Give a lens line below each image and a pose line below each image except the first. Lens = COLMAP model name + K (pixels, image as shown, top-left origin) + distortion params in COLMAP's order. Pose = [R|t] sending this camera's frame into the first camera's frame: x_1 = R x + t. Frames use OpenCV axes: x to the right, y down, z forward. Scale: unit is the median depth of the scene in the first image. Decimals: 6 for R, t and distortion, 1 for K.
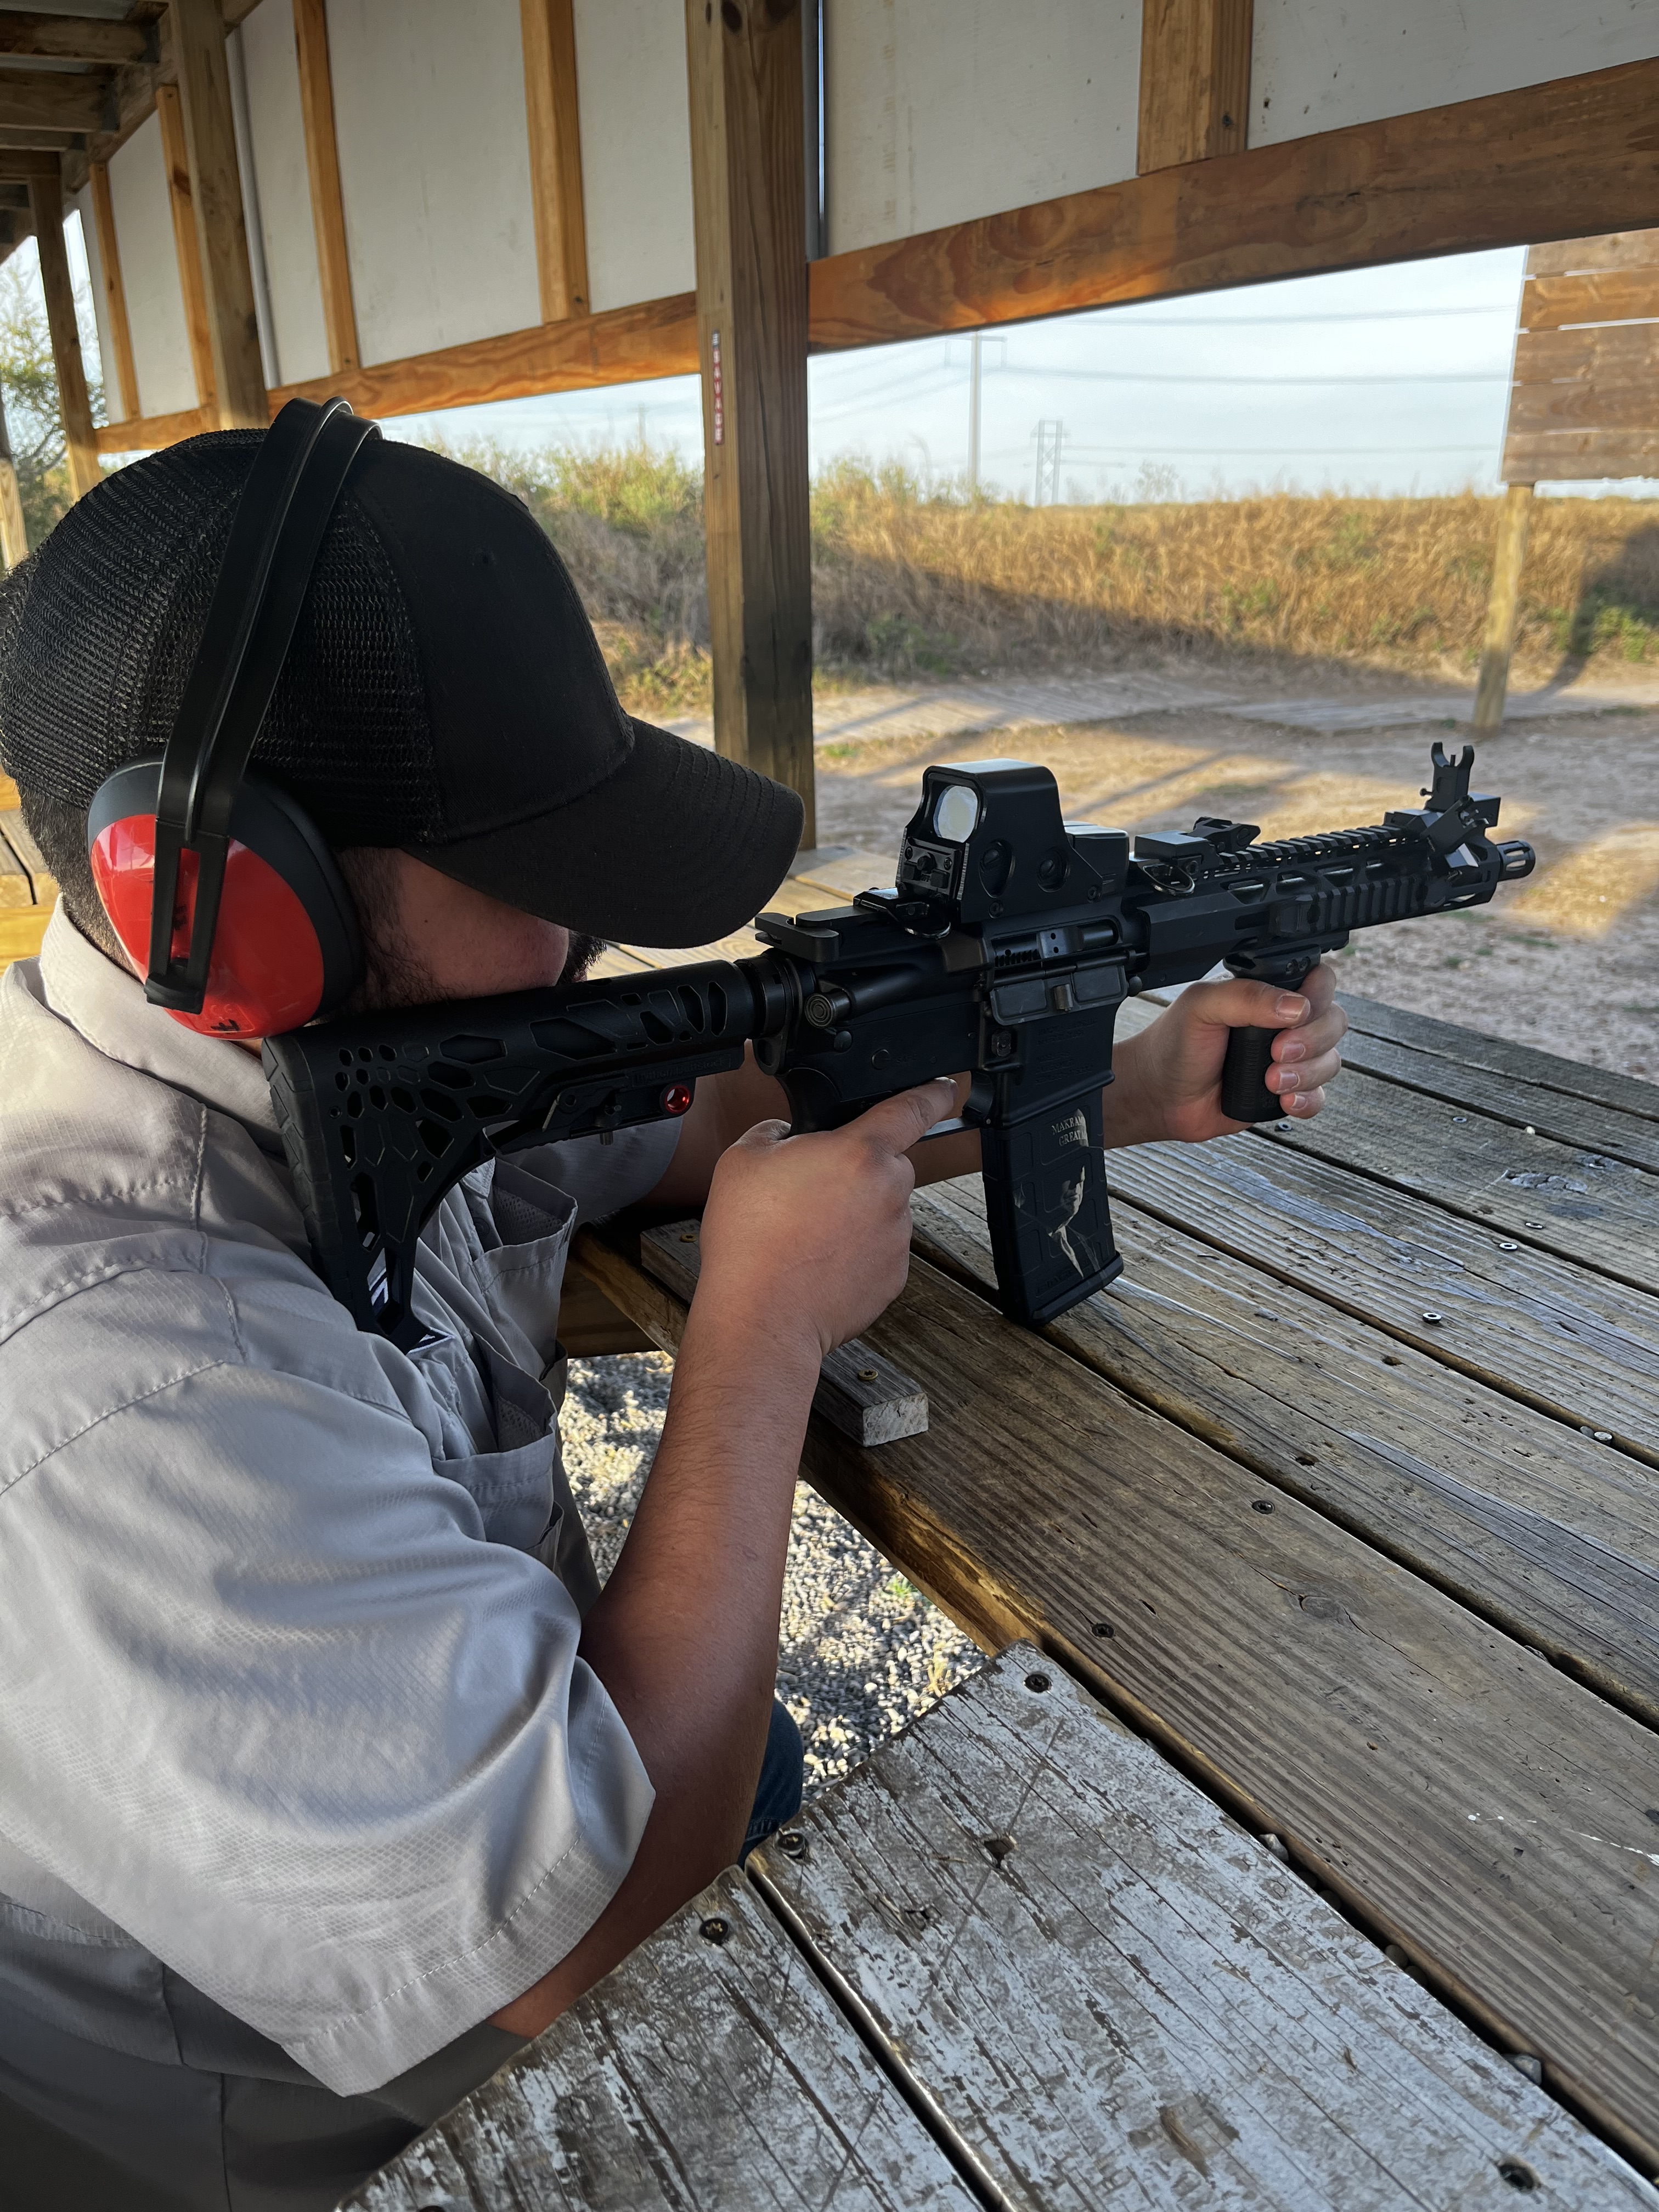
lens RADIAL K [[1697.6, 0, 830.1], [0, 1697.6, 1112.7], [0, 0, 1]] dist [0.033348, -0.028472]
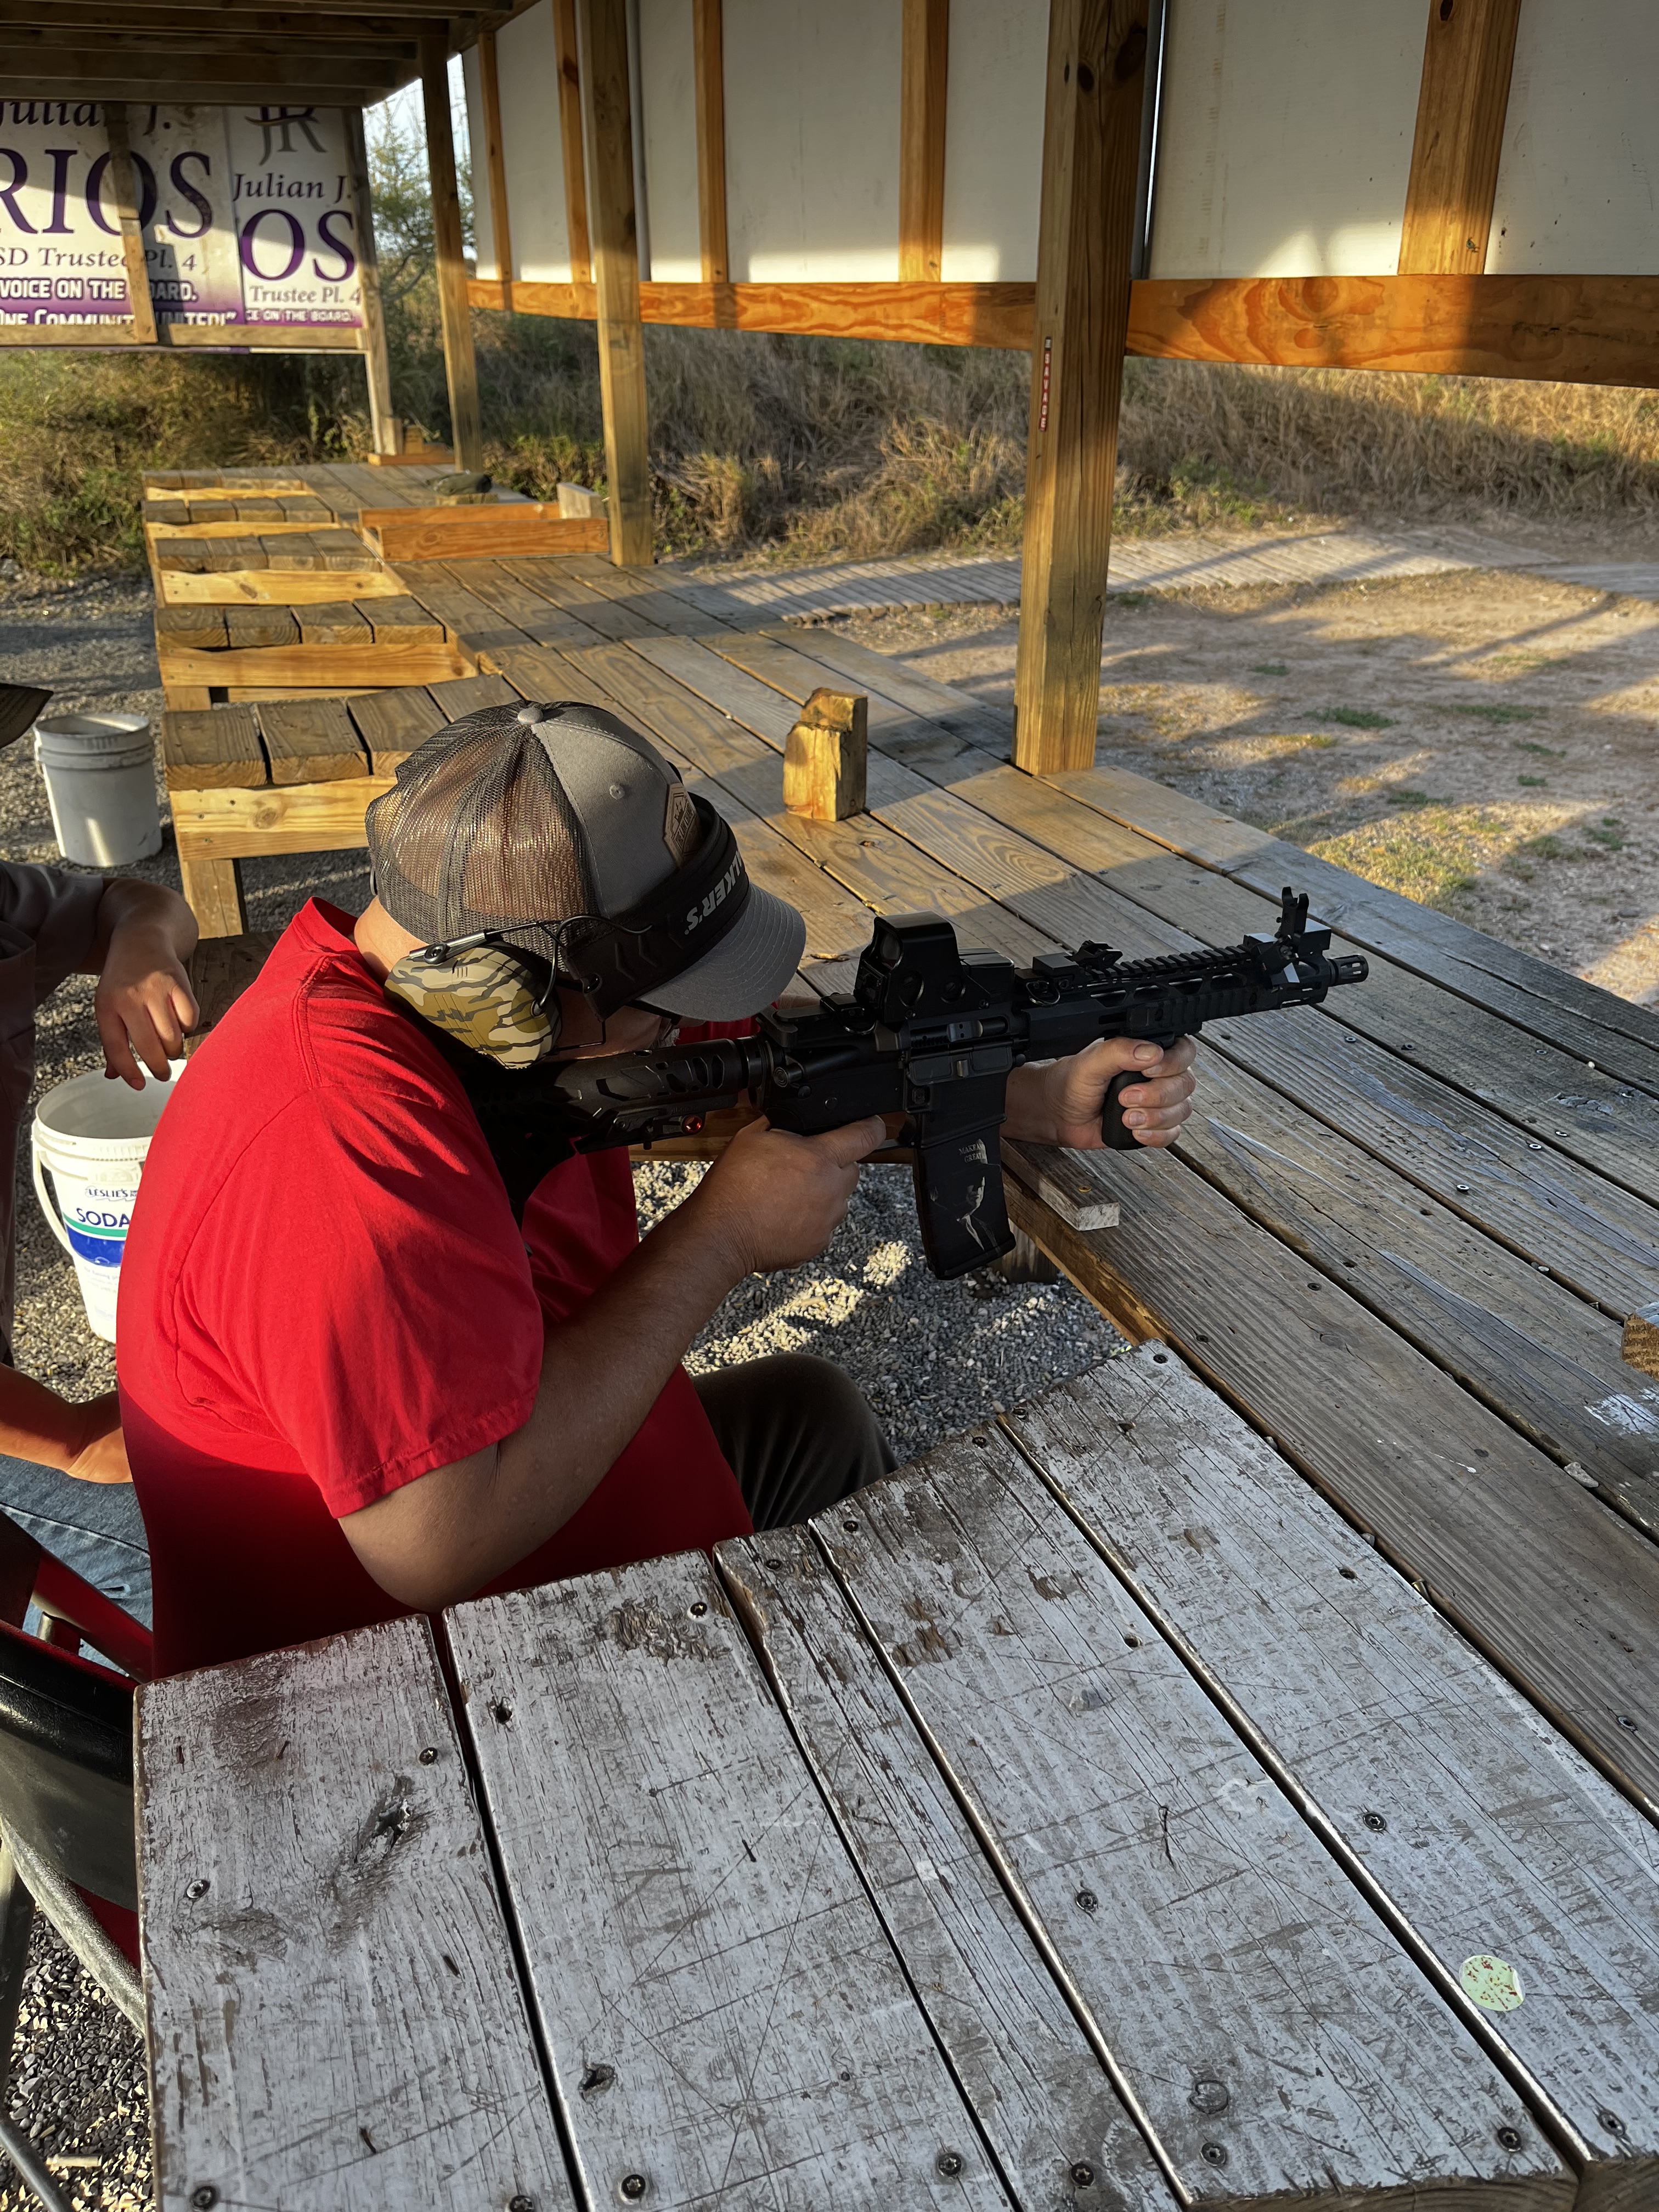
lens RADIAL K [[1697.6, 0, 835.5], [0, 1697.6, 1112.9], [0, 0, 1]] dist [0.033348, -0.028472]
pose [[0.986017, 0.089472, -0.140592, 0.007959], [-0.074605, 0.991382, 0.107681, -0.072846], [0.149015, -0.095686, 0.984194, -0.612133]]
